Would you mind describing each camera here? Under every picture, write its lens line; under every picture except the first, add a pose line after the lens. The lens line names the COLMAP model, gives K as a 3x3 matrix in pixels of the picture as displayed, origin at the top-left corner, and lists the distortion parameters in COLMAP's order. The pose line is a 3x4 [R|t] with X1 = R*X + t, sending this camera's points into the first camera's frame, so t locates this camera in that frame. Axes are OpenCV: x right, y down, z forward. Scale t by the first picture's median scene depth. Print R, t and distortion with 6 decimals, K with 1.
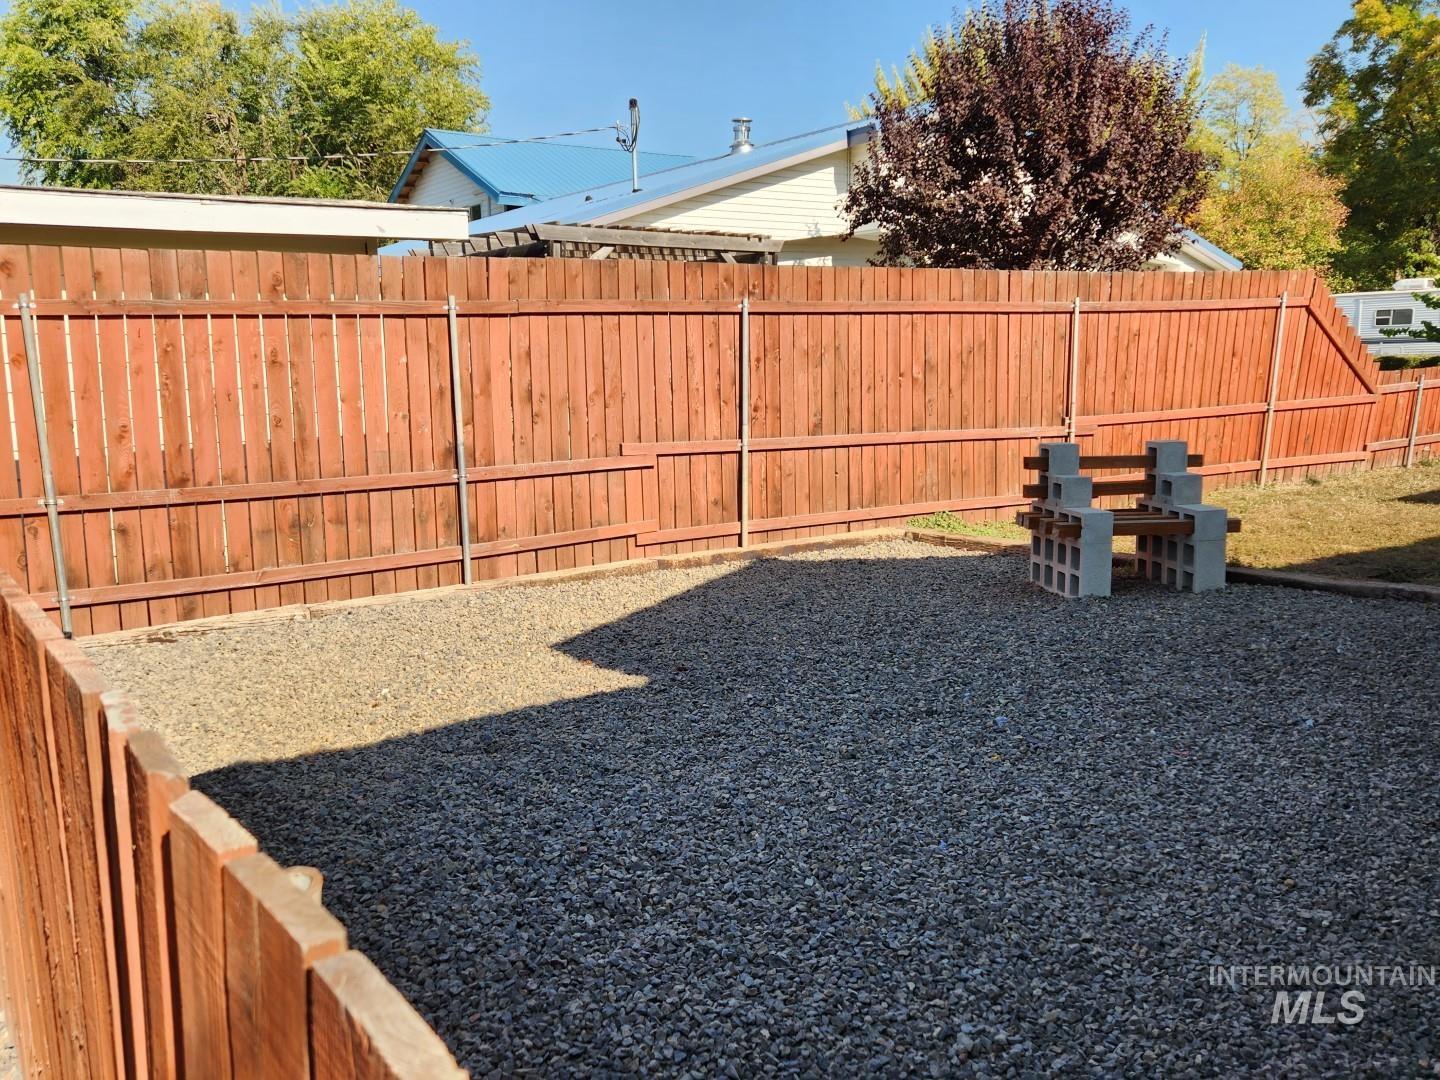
lens RADIAL K [[1204.5, 0, 701.6], [0, 1204.5, 552.3], [0, 0, 1]] dist [0.076710, -0.071137]
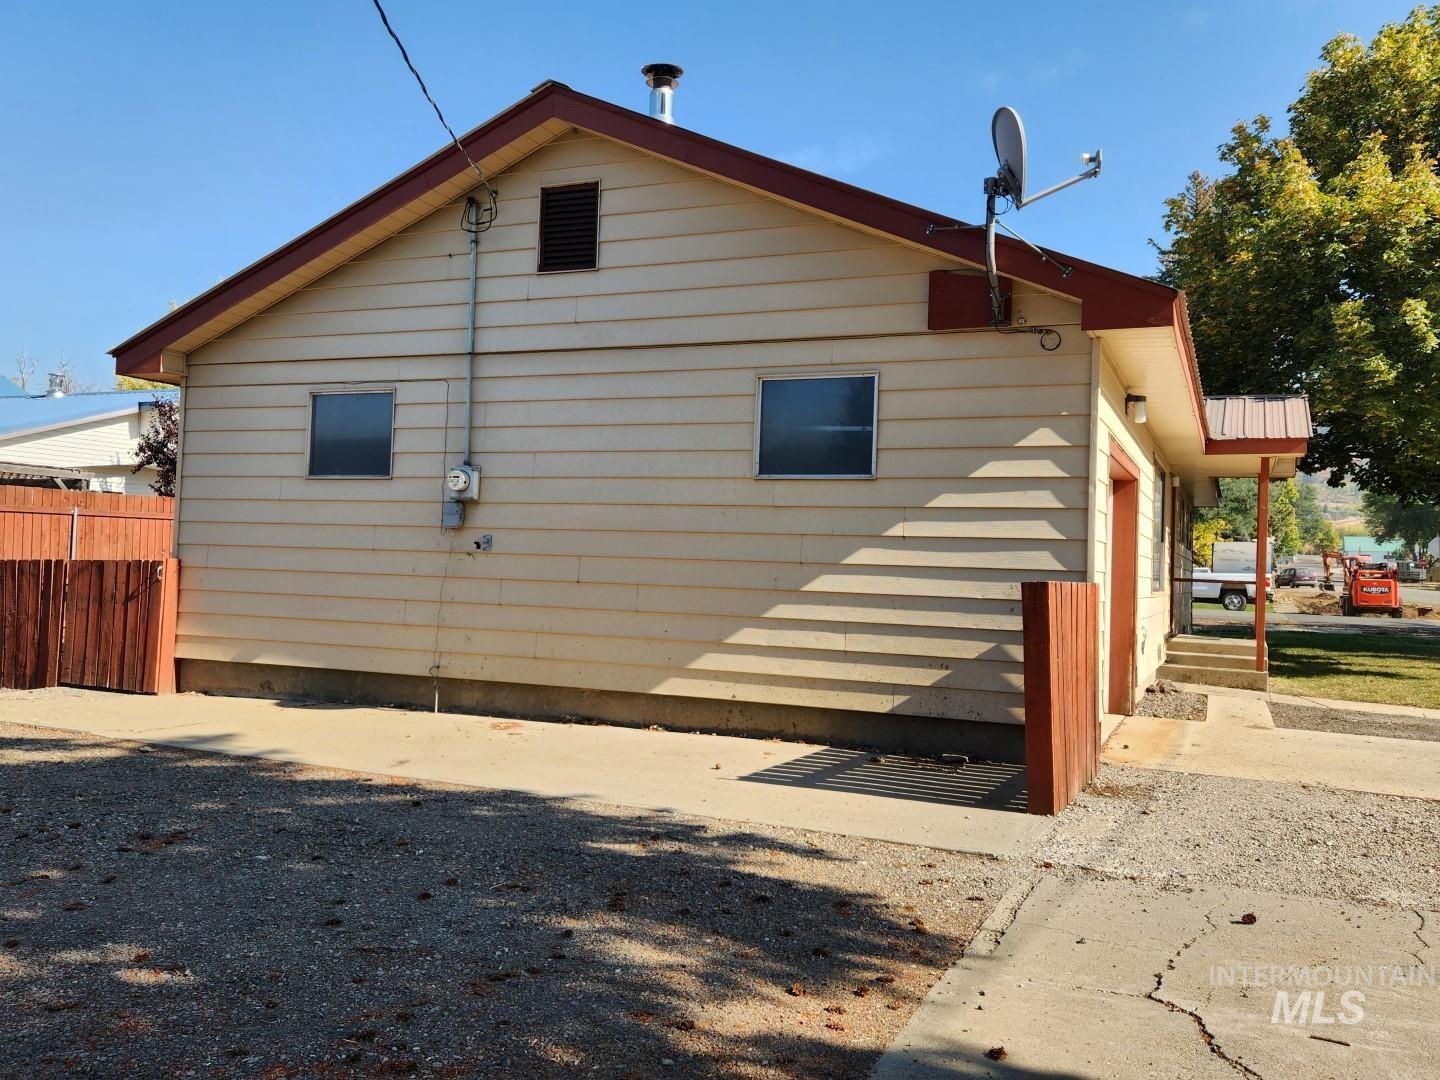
lens RADIAL K [[1204.5, 0, 713.5], [0, 1204.5, 534.2], [0, 0, 1]] dist [0.076710, -0.071137]
pose [[0.848893, 0.049826, 0.526211, -0.133560], [0.046223, 0.984735, -0.167809, 0.226118], [-0.526540, 0.166775, 0.833632, -1.261838]]
